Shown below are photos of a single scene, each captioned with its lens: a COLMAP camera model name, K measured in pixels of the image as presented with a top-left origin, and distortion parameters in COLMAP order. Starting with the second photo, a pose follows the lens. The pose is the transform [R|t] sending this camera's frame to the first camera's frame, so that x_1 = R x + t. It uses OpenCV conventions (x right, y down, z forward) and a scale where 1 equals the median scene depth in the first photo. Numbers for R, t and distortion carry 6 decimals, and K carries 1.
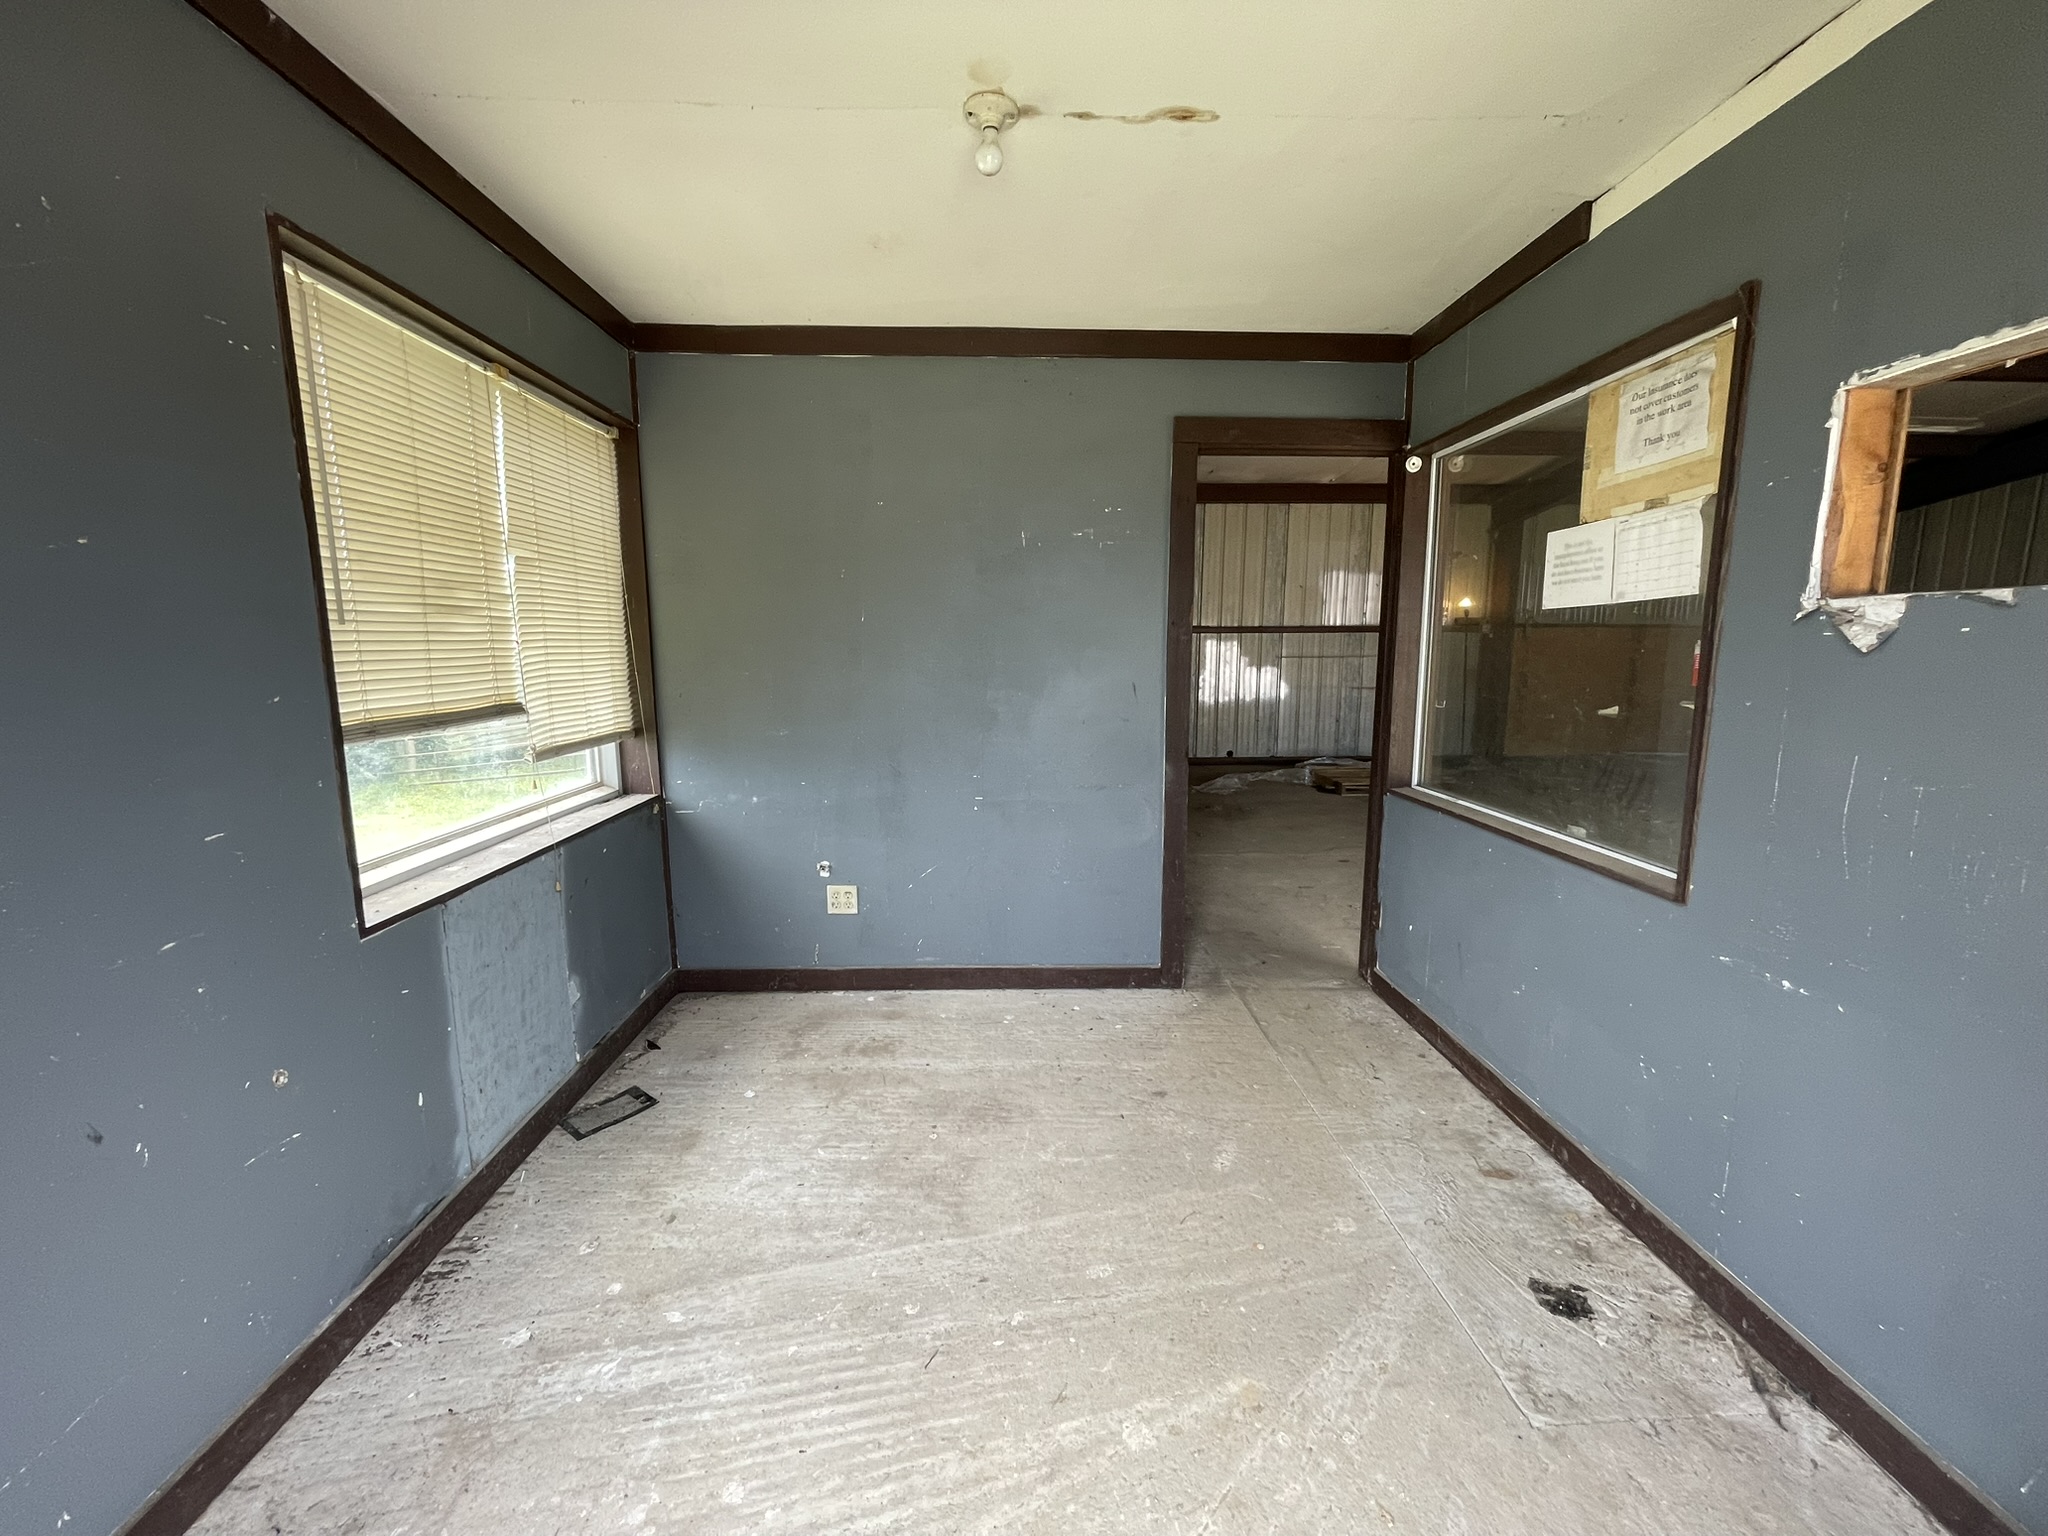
lens RADIAL K [[828.7, 0, 1013.8], [0, 828.7, 768.6], [0, 0, 1]] dist [-0.007422, 0.002768]
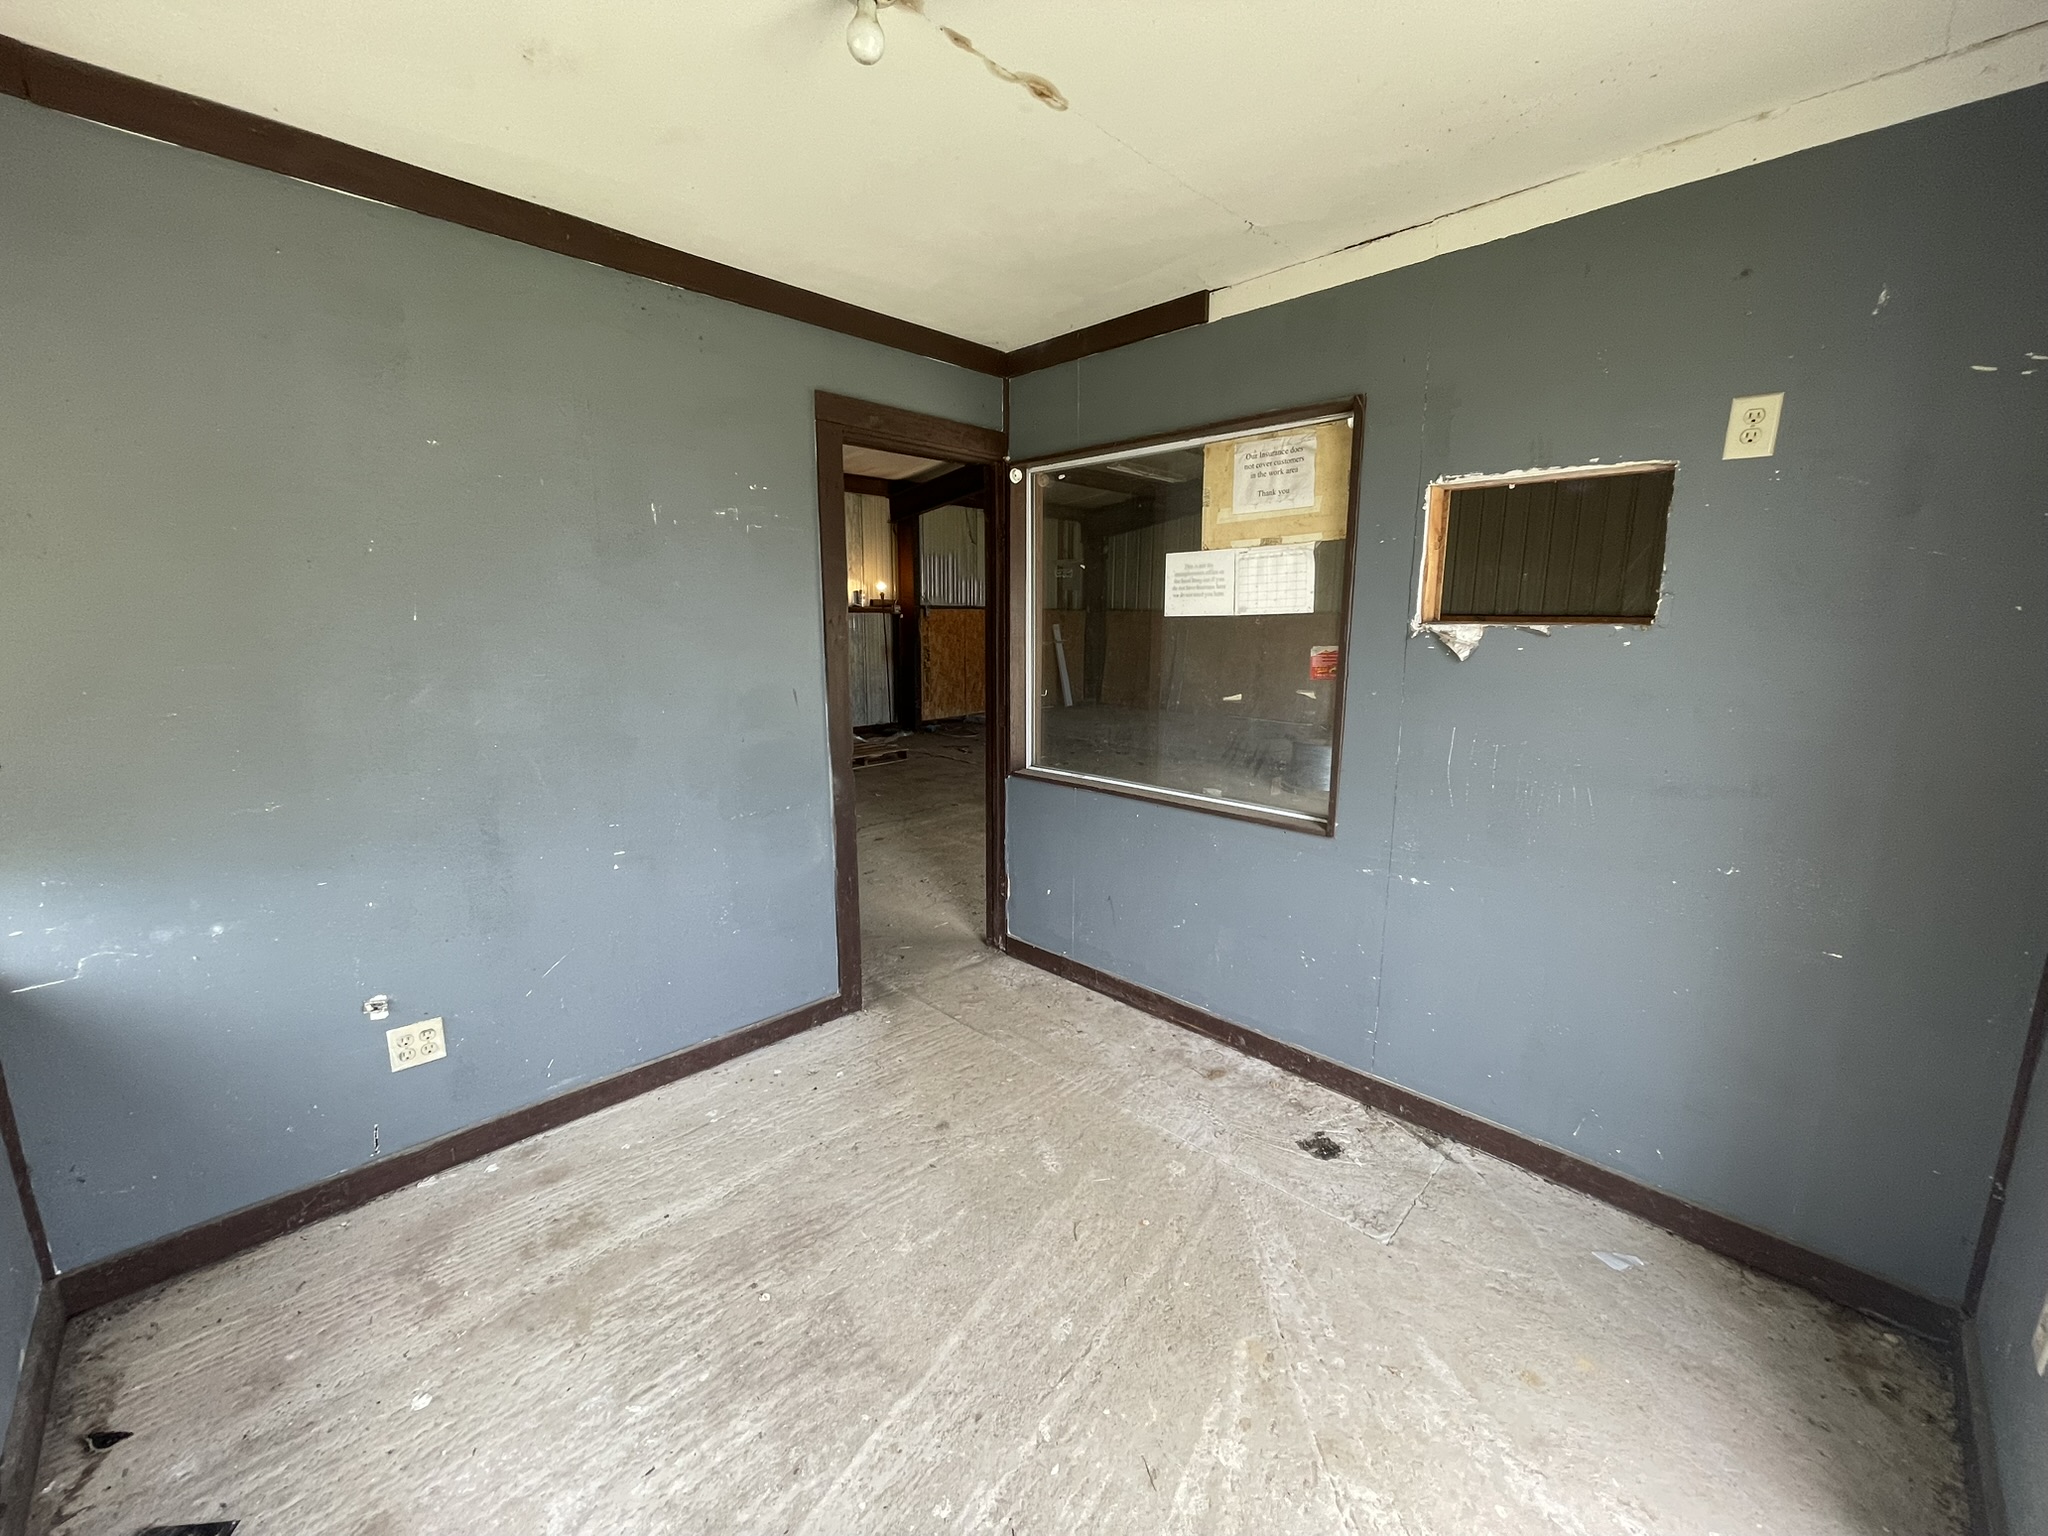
lens RADIAL K [[828.7, 0, 1022.0], [0, 828.7, 770.0], [0, 0, 1]] dist [-0.007422, 0.002768]
pose [[0.722754, -0.125429, 0.679628, -0.414105], [0.101031, 0.992004, 0.075638, -0.088455], [-0.683681, 0.013995, 0.729647, 0.277603]]
